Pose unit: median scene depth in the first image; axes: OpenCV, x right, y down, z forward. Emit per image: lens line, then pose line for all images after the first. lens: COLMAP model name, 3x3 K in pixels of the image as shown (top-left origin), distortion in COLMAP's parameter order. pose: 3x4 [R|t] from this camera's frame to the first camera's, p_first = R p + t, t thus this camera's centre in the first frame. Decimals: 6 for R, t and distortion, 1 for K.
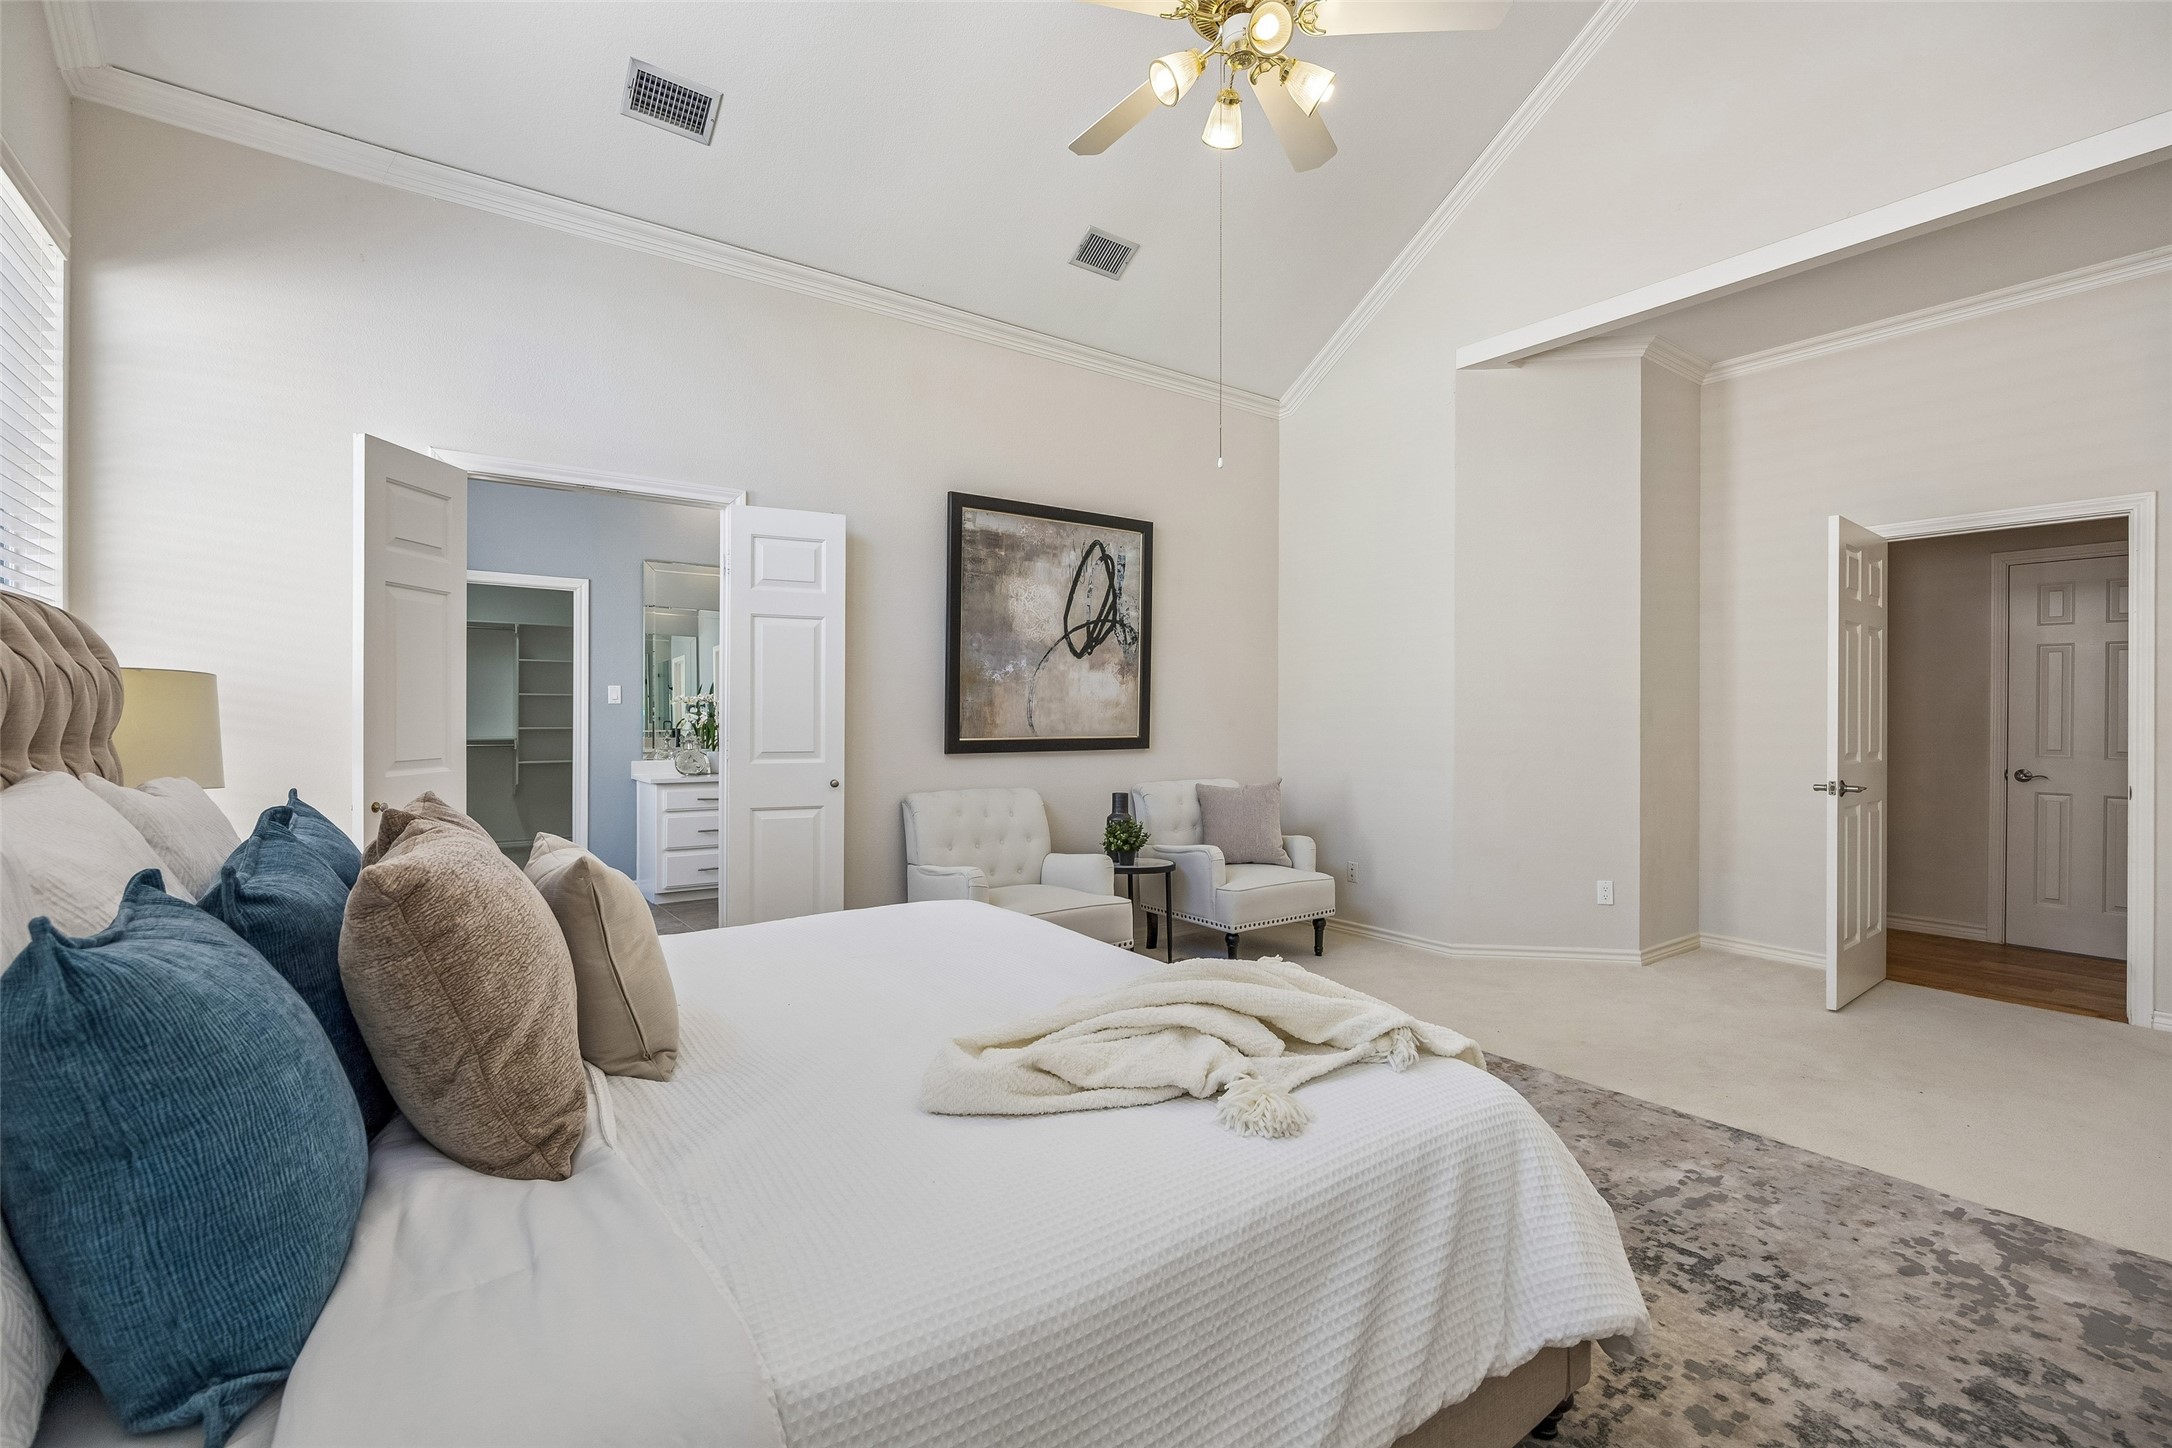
lens RADIAL K [[968.0, 0, 1087.9], [0, 968.0, 712.1], [0, 0, 1]] dist [0.000250, -0.000266]
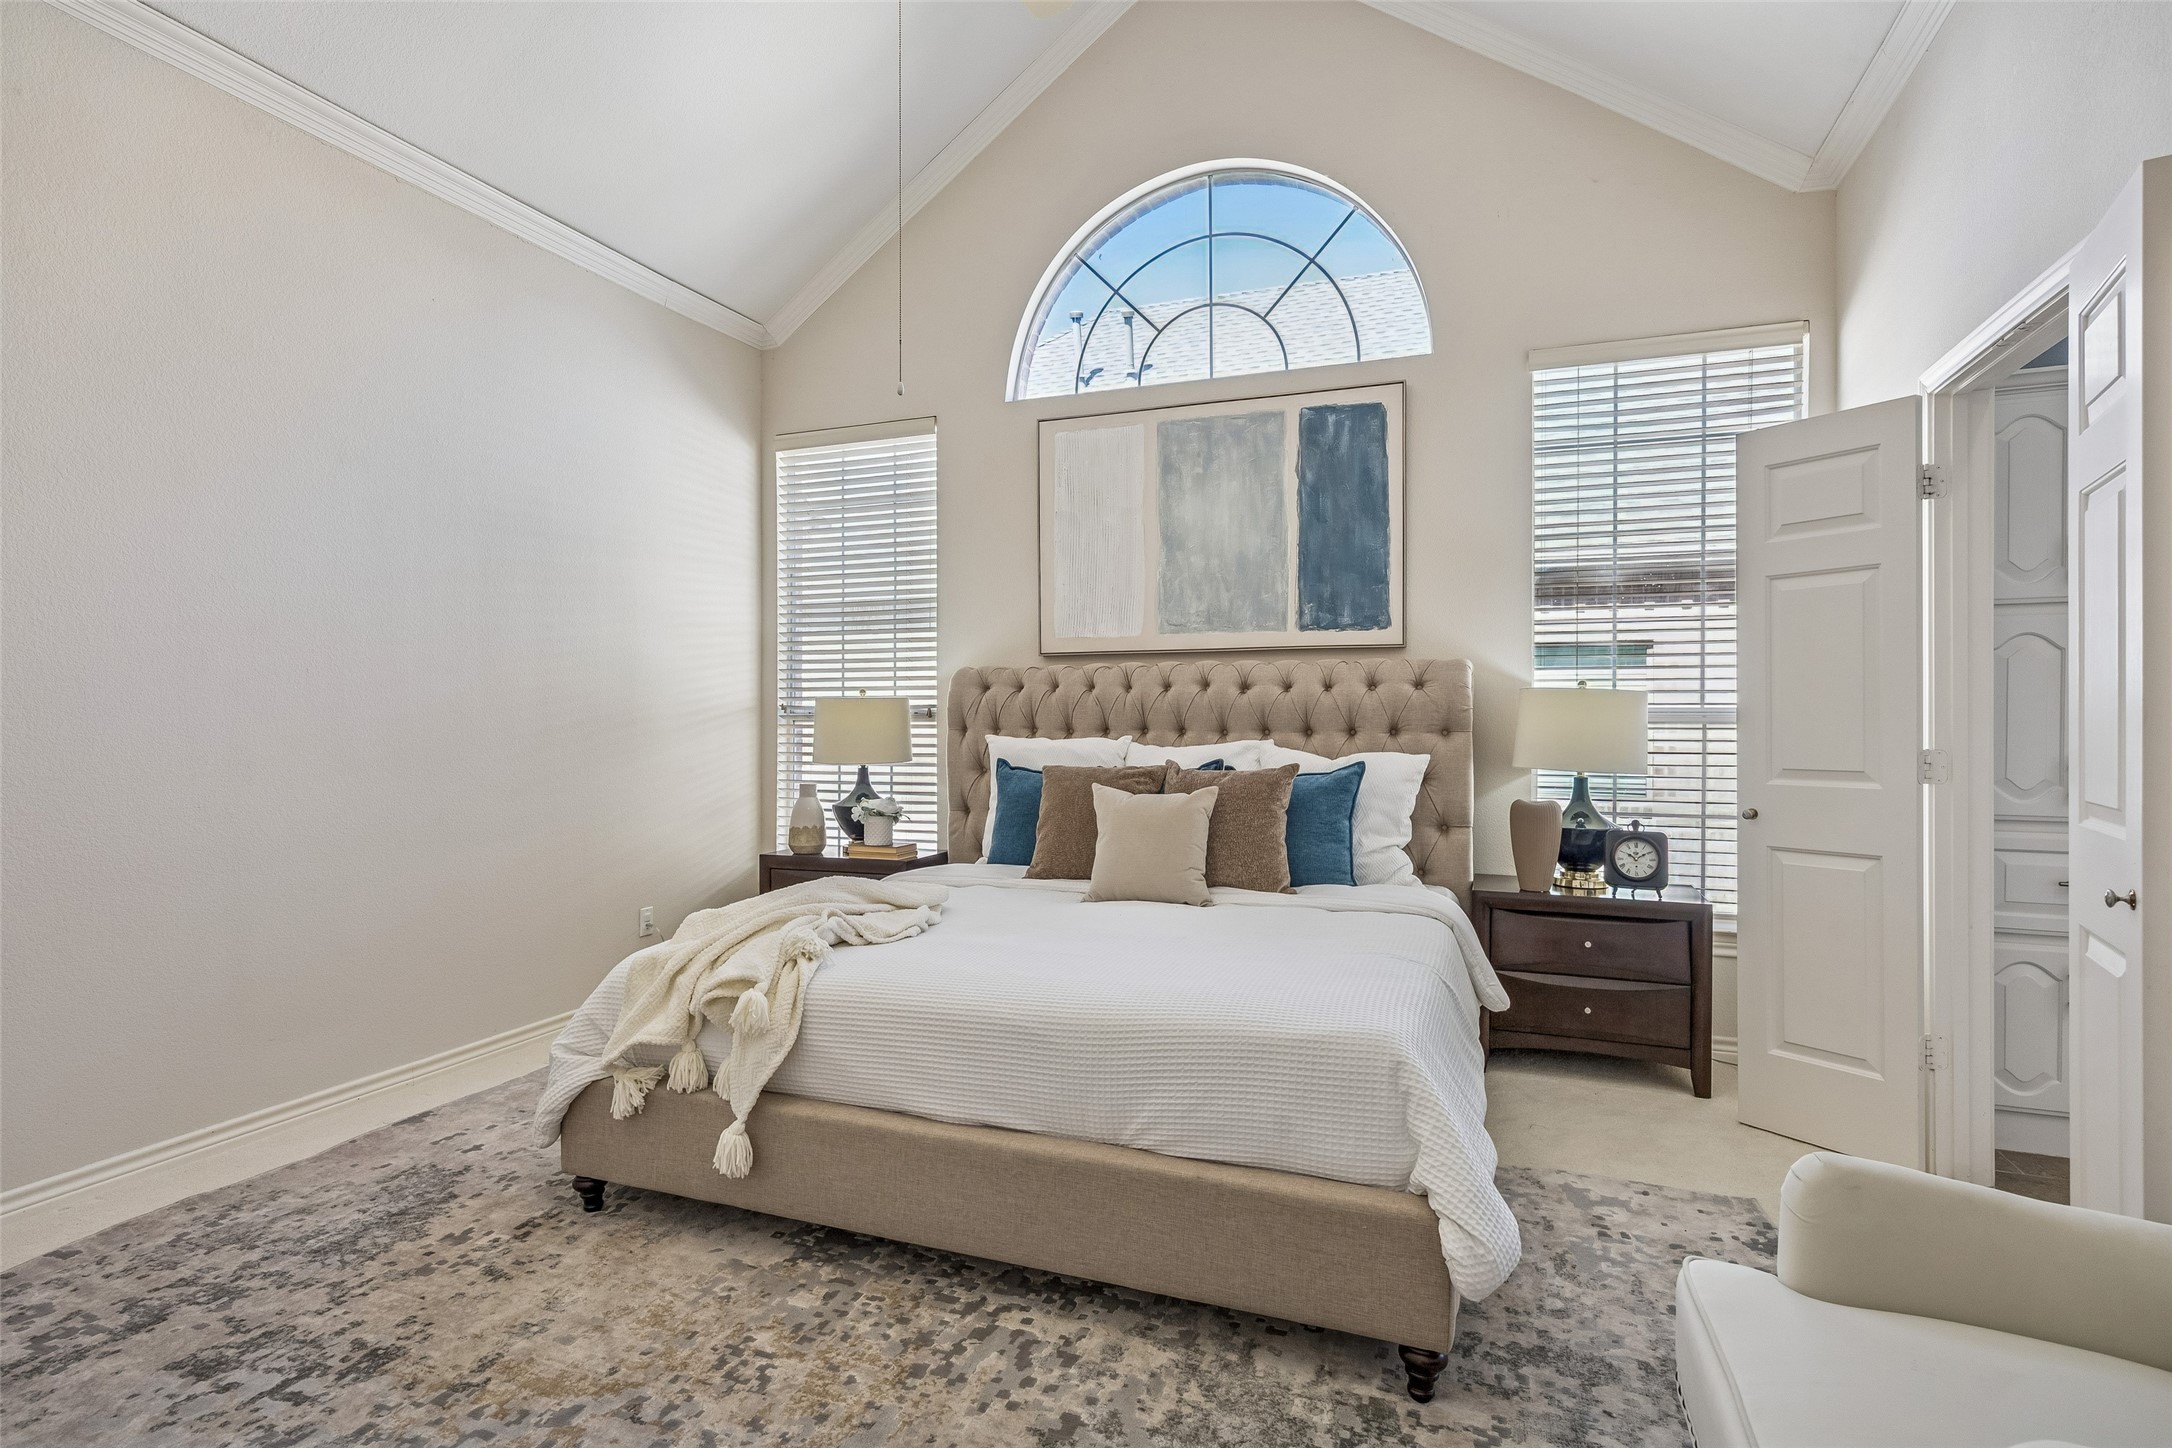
lens RADIAL K [[1090.6, 0, 1086.0], [0, 1090.6, 724.0], [0, 0, 1]] dist [0.005841, 0.000346]
pose [[-0.841131, 0.002600, -0.540825, 0.258384], [0.002025, 0.999997, 0.001657, 0.003532], [0.540827, 0.000298, -0.841134, 0.982863]]
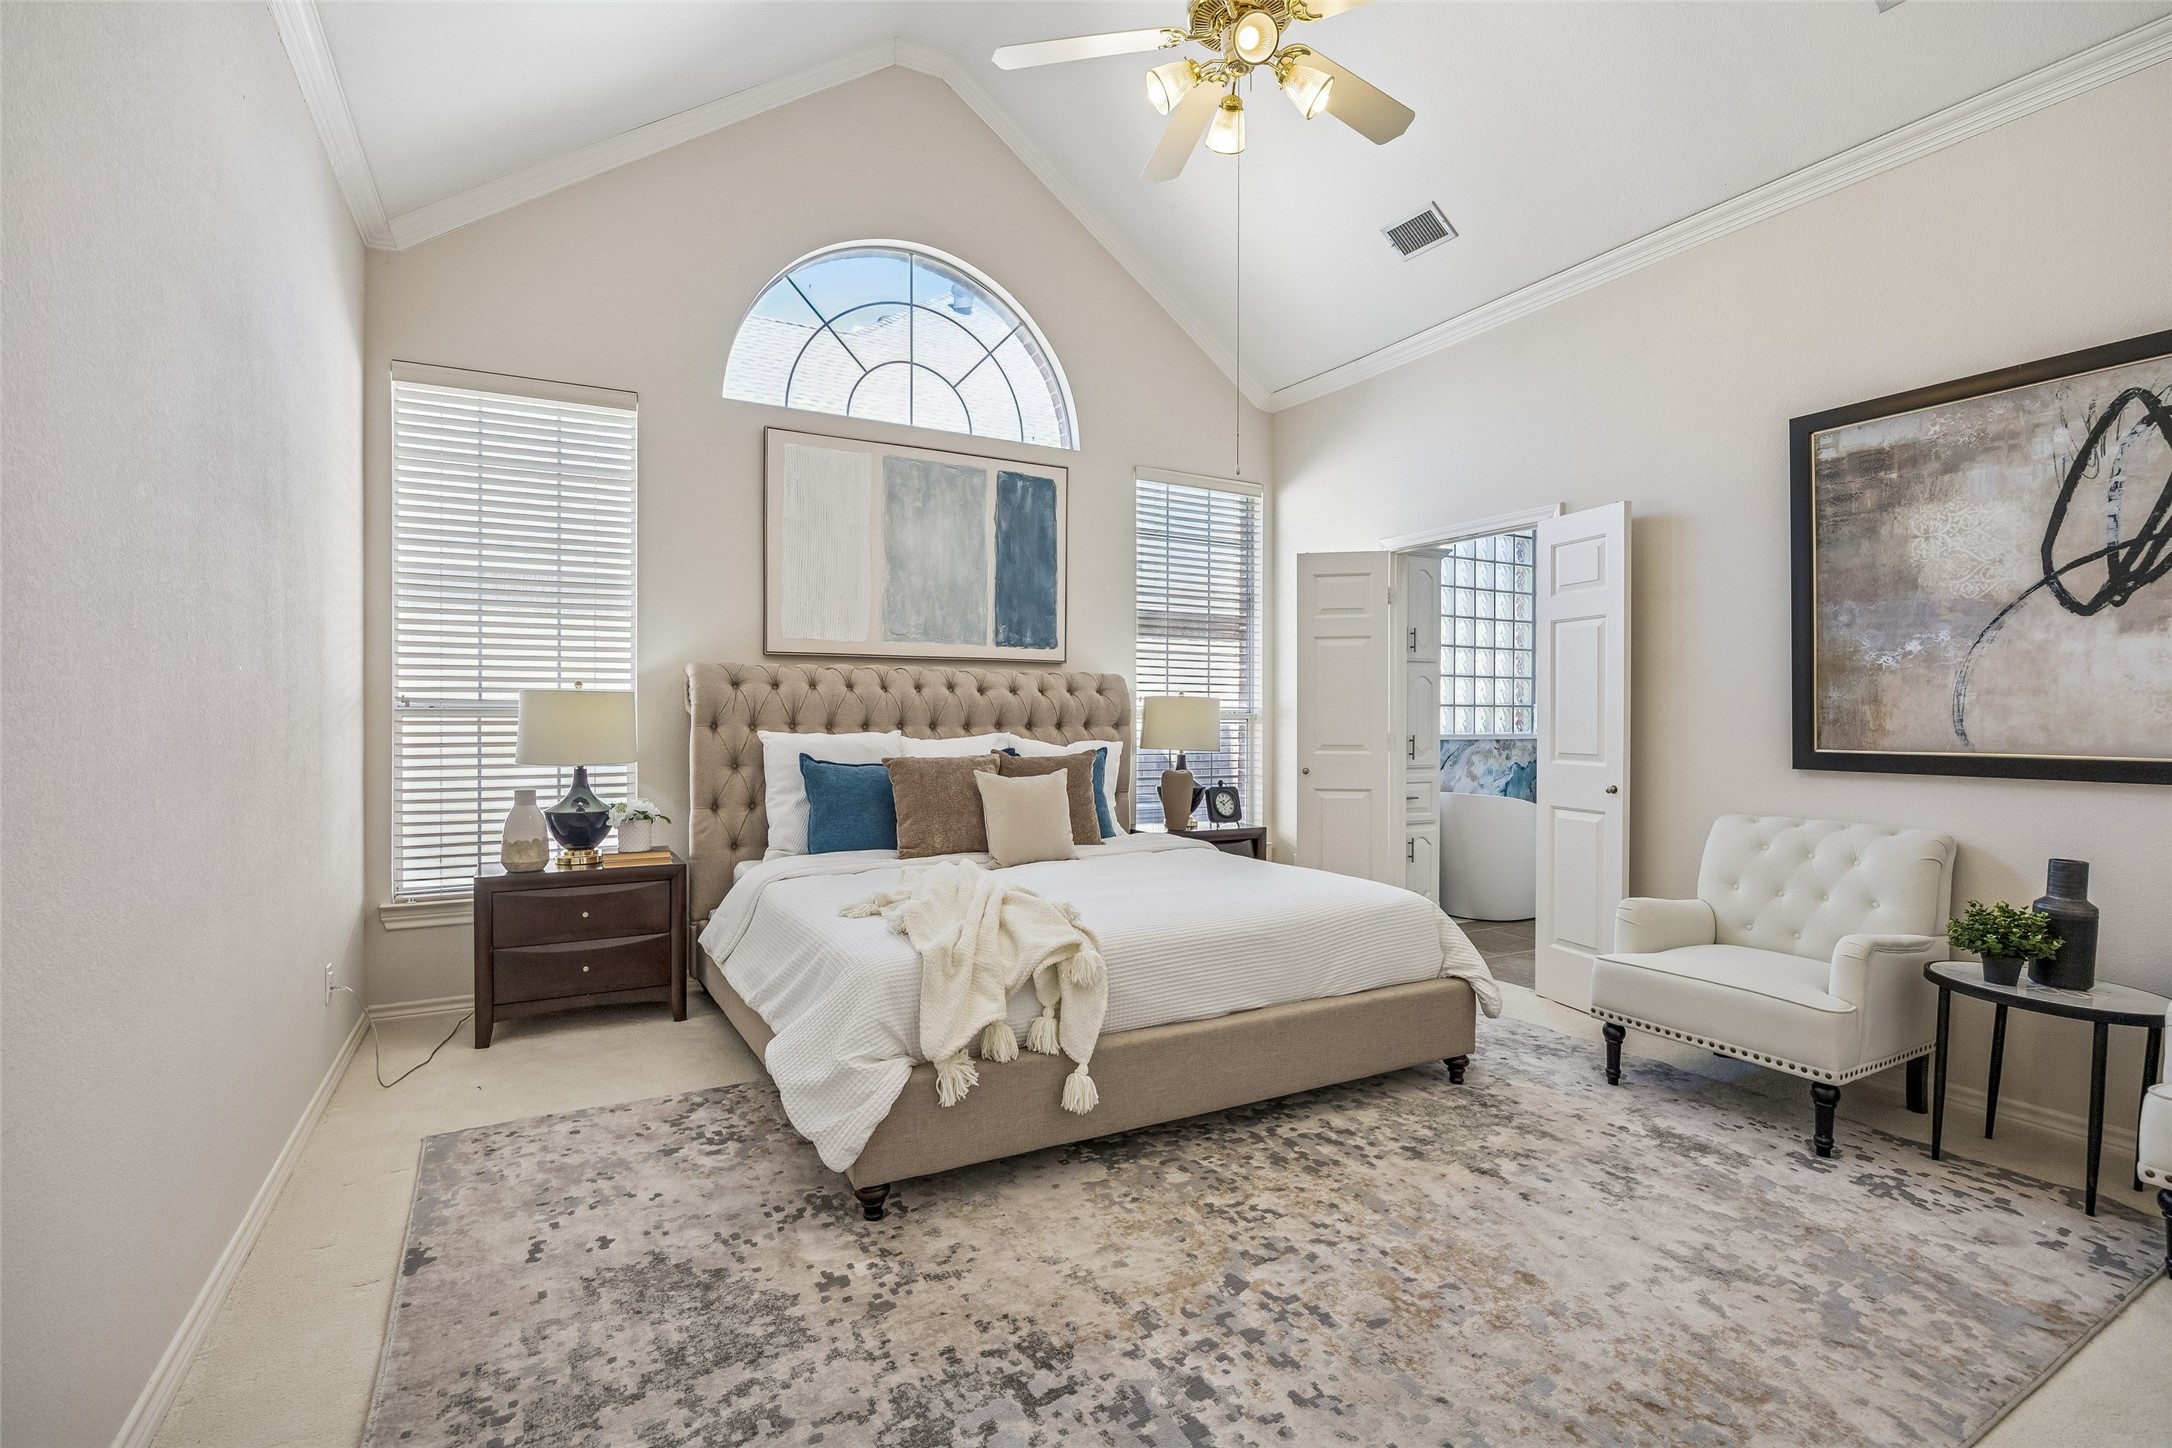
lens RADIAL K [[998.2, 0, 1077.1], [0, 998.2, 722.6], [0, 0, 1]] dist [-0.016484, 0.000588]
pose [[-0.134188, 0.005009, -0.990943, 0.658646], [0.000738, 0.999987, 0.004955, 0.003070], [0.990956, -0.000066, -0.134190, 0.526250]]
